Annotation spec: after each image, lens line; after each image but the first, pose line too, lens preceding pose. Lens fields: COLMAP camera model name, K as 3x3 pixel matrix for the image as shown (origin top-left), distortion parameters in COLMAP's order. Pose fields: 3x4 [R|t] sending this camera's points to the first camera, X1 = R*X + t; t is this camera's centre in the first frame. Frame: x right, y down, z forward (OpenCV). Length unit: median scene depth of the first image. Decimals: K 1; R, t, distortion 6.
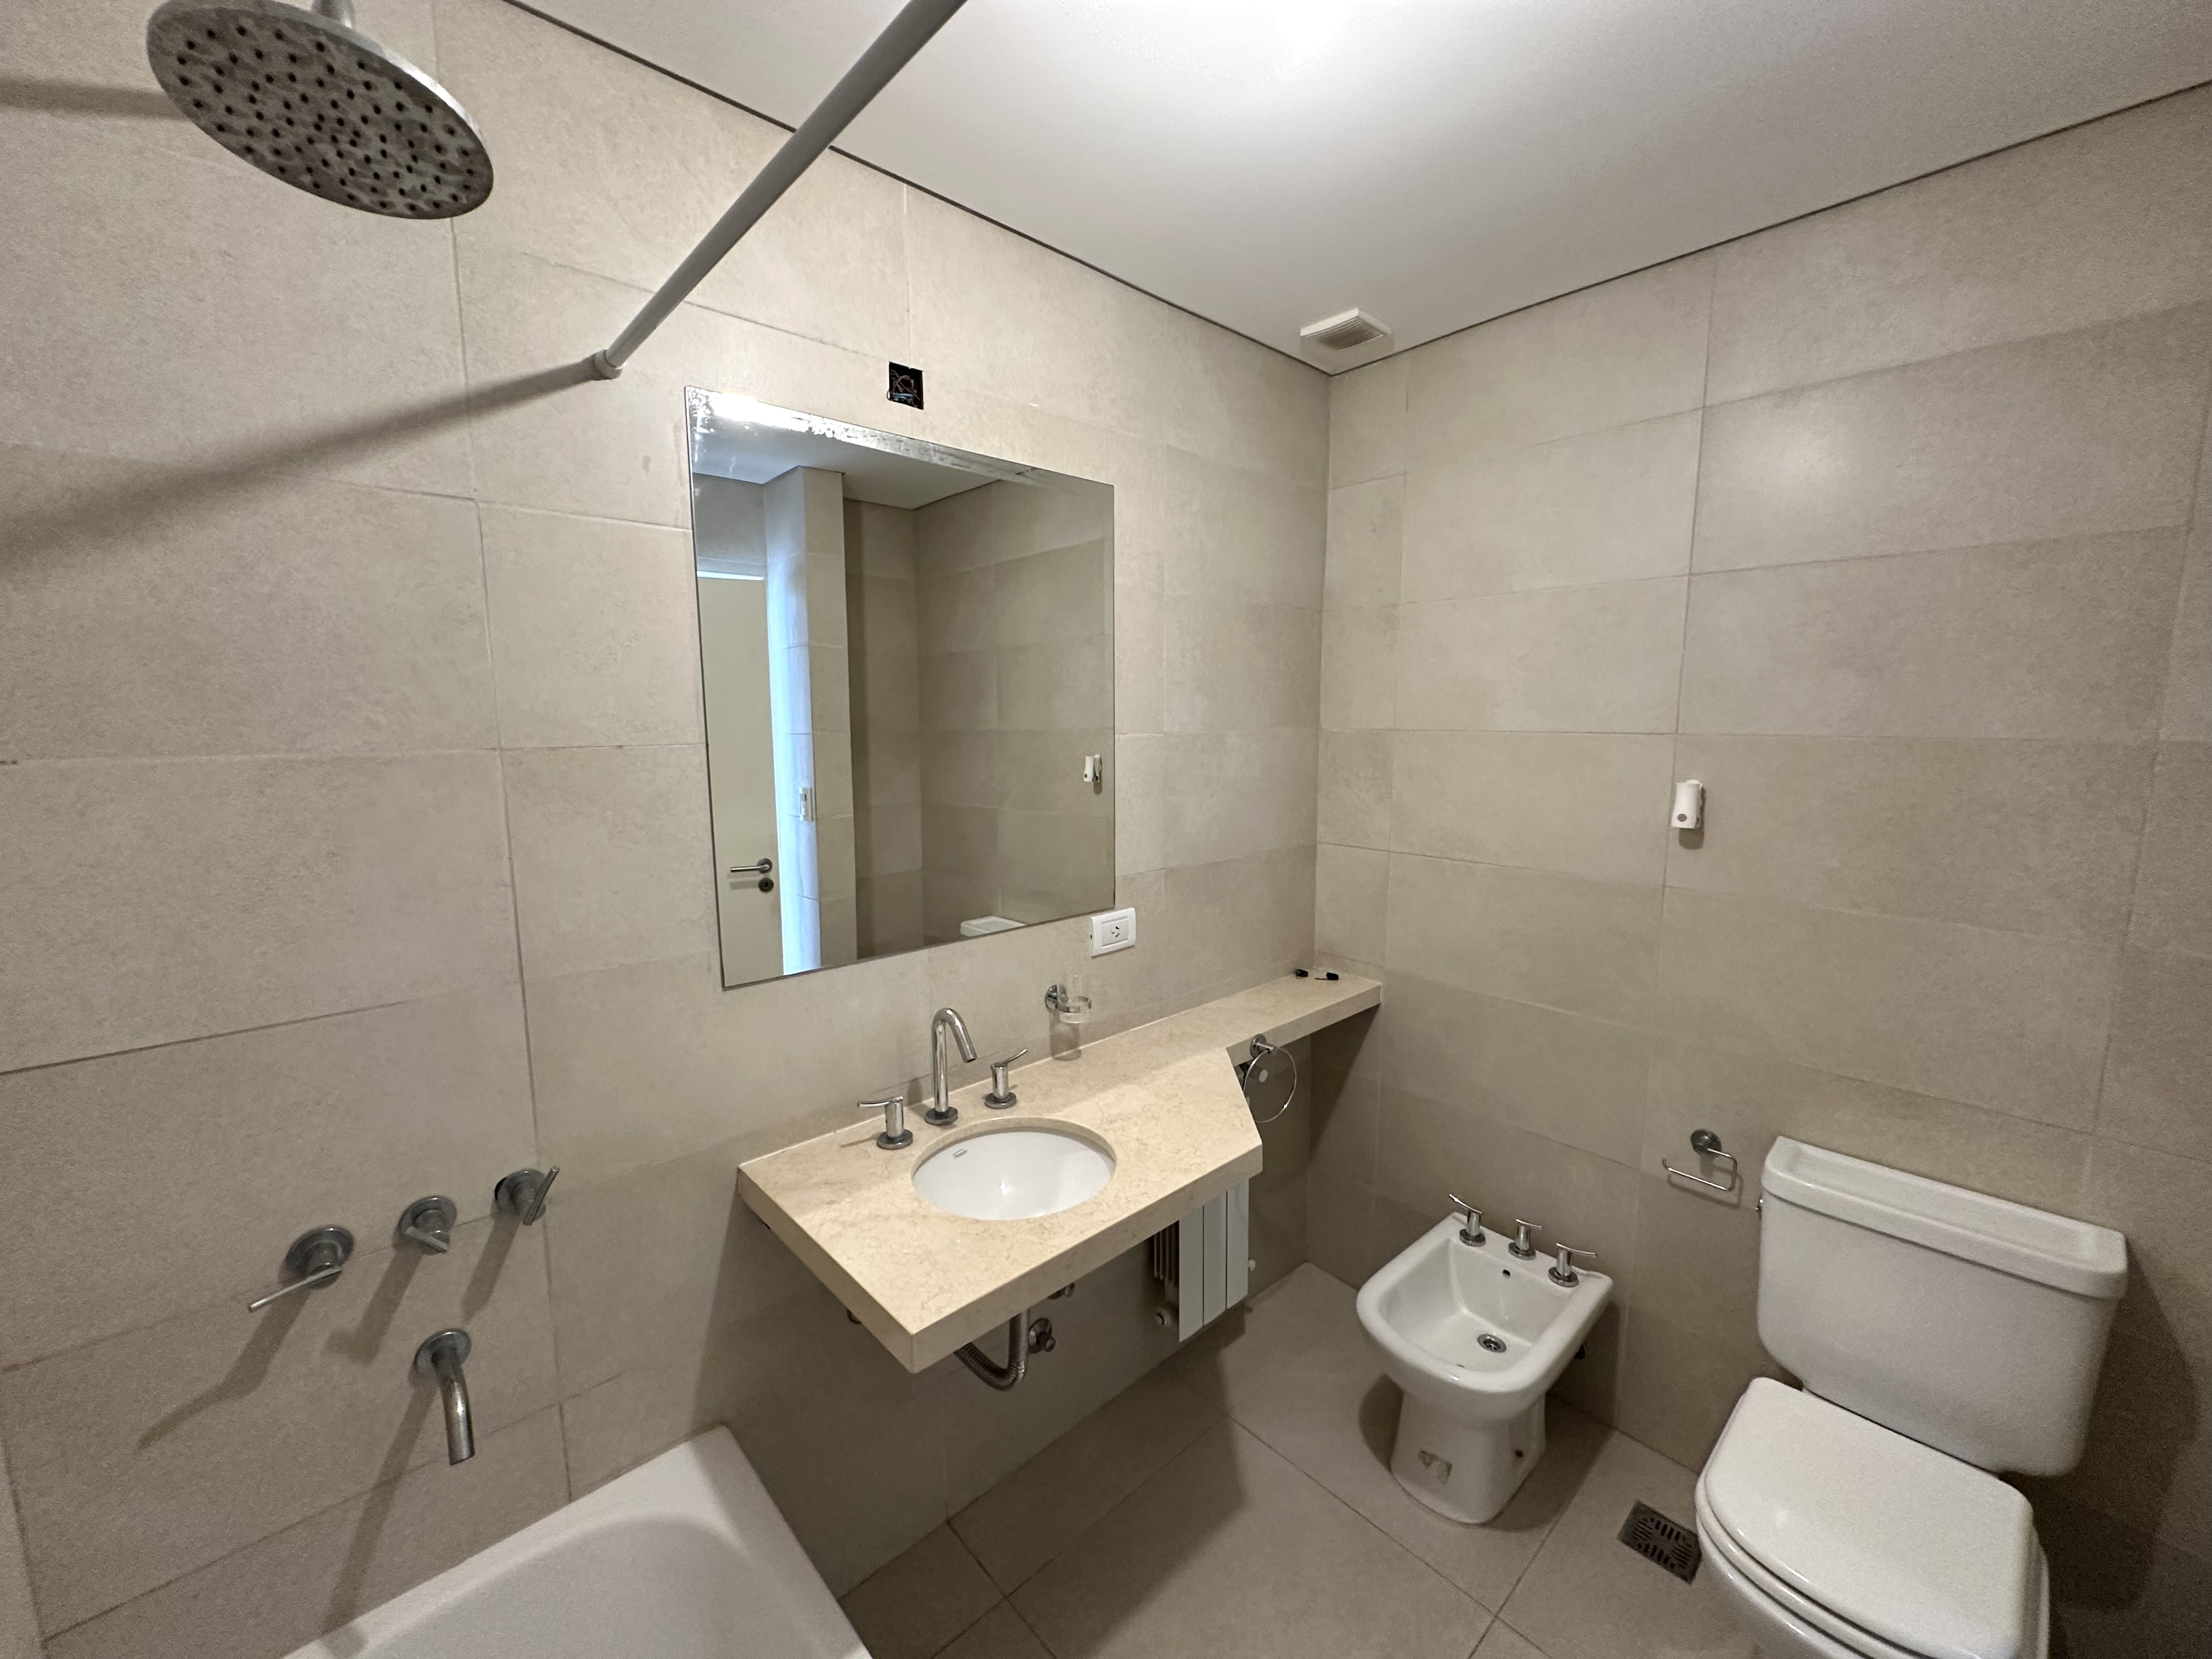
lens RADIAL K [[877.6, 0, 1107.0], [0, 877.6, 828.1], [0, 0, 1]] dist [-0.002337, 0.000333]
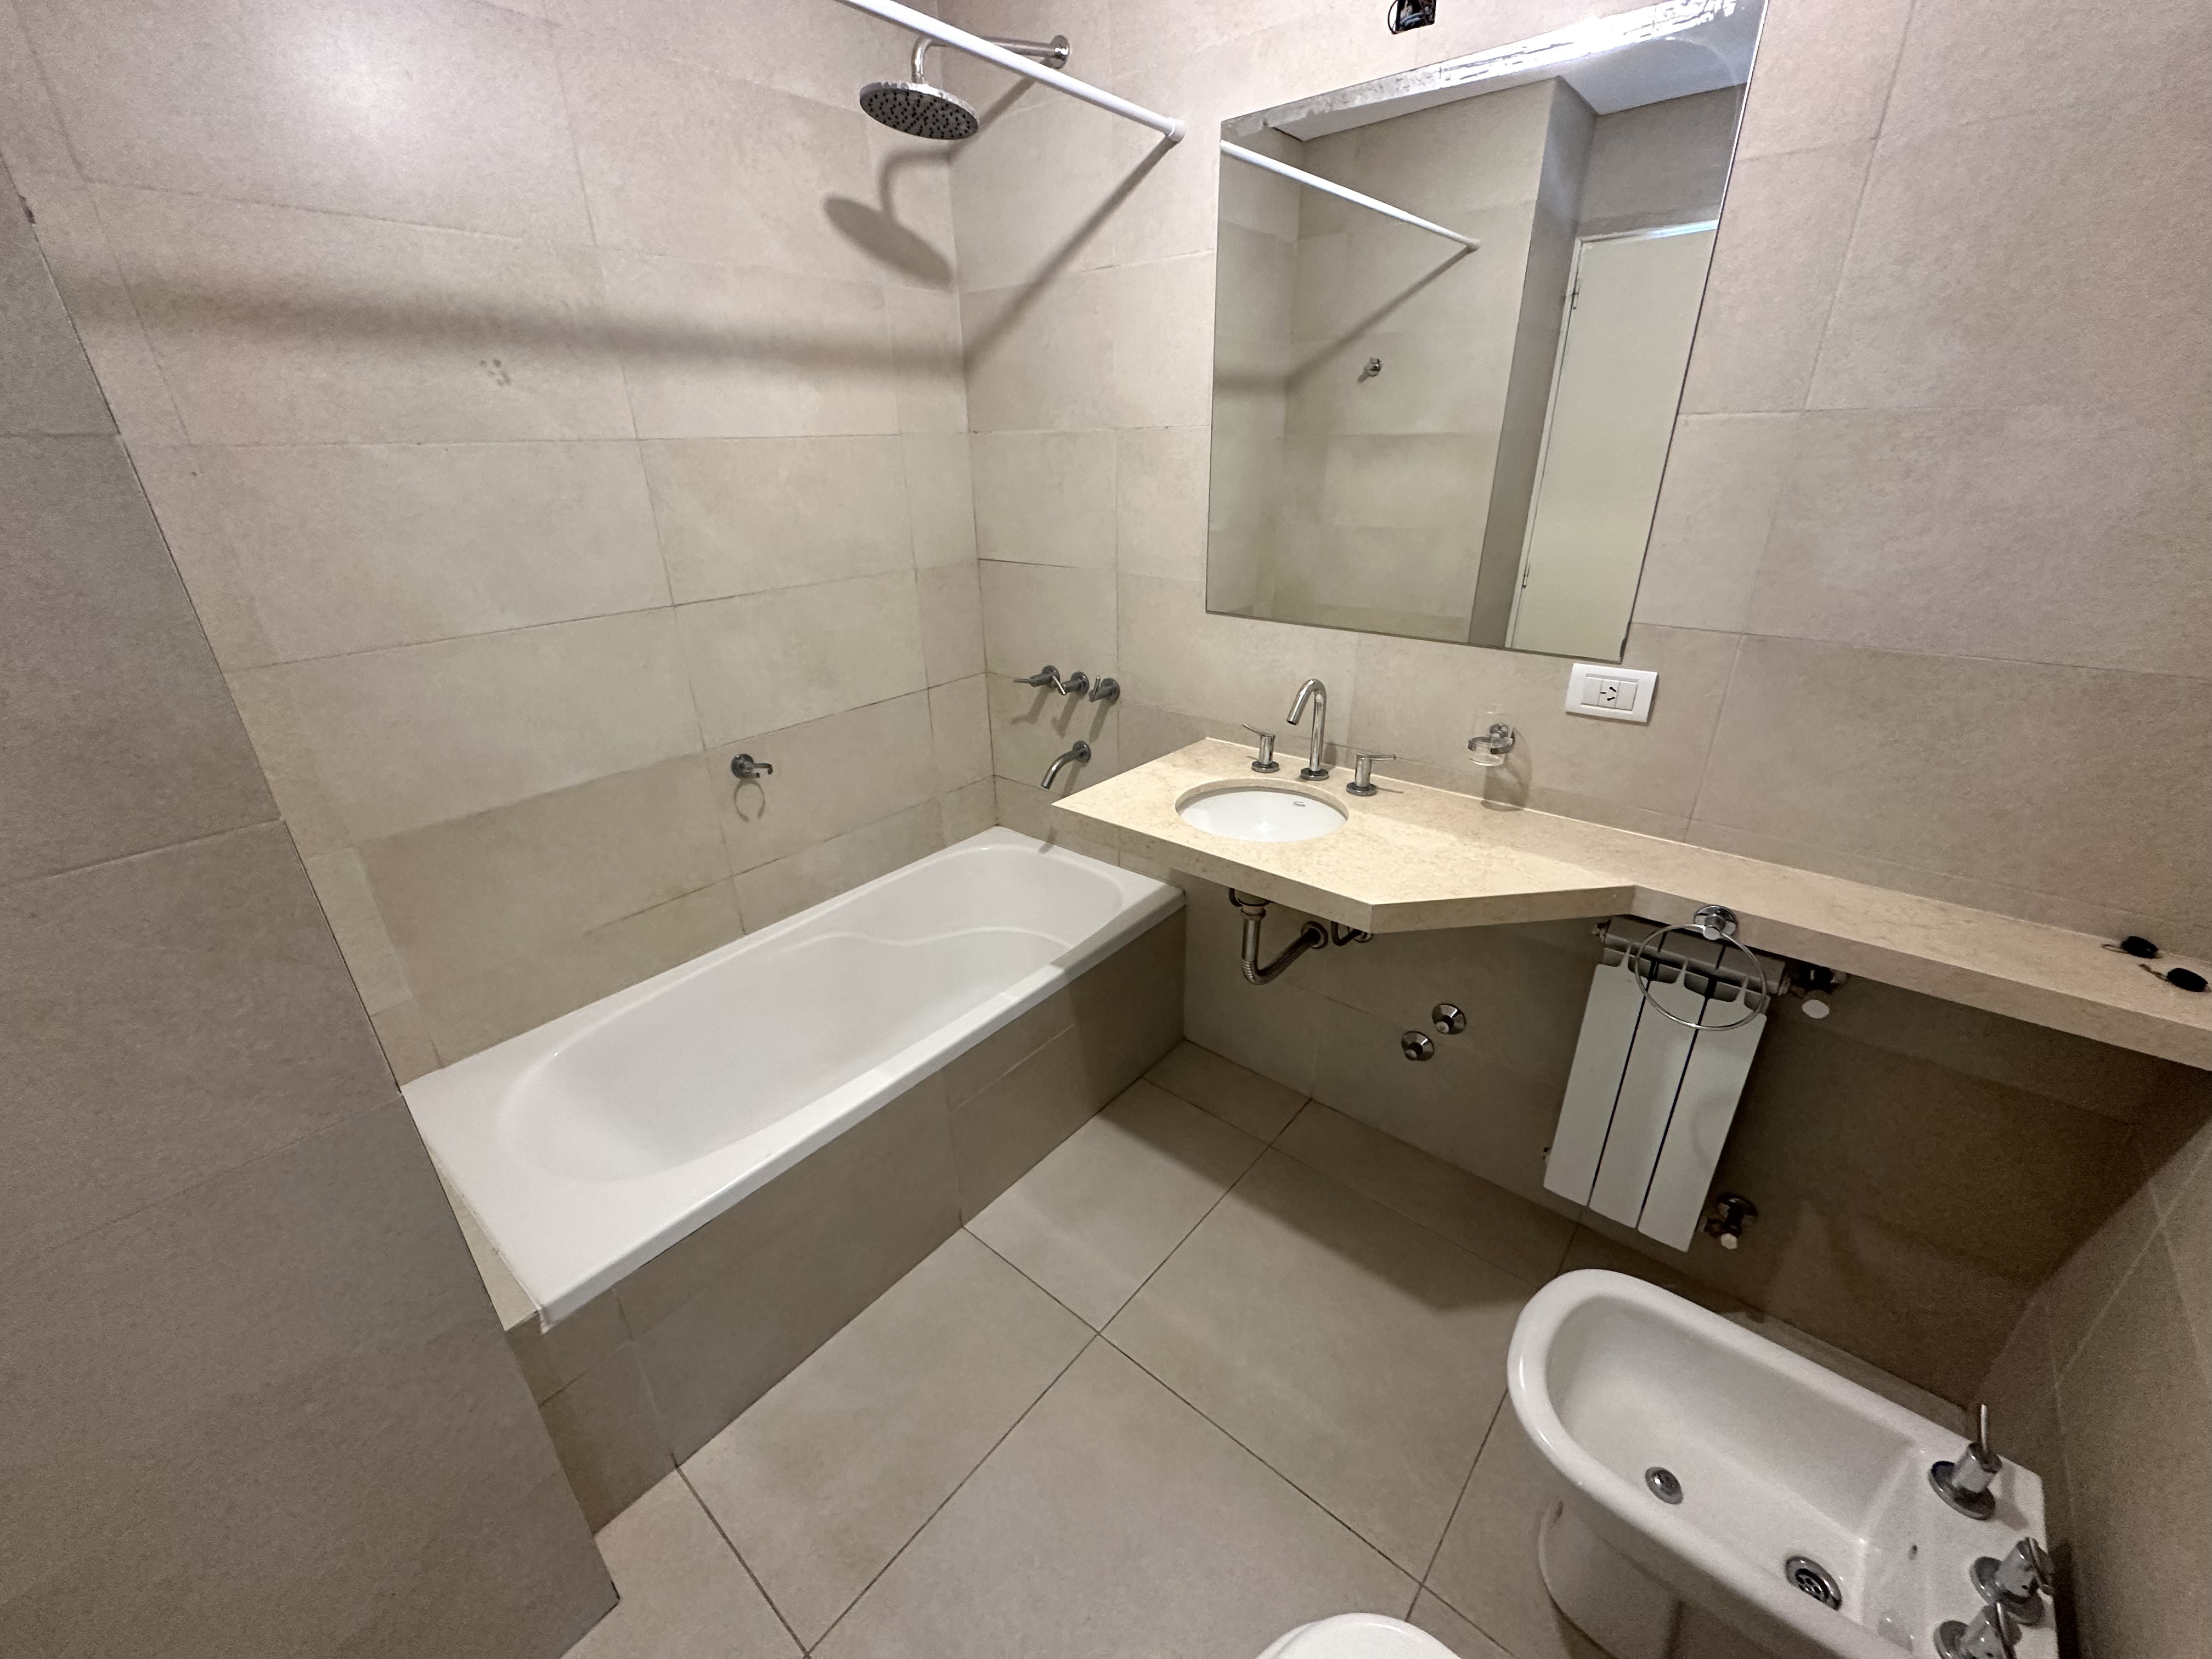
lens RADIAL K [[877.6, 0, 1107.0], [0, 877.6, 828.1], [0, 0, 1]] dist [-0.002337, 0.000333]
pose [[0.131558, 0.402479, -0.905927, 0.796482], [-0.114241, 0.913936, 0.389448, -0.027950], [0.984704, 0.052259, 0.166215, 0.495645]]
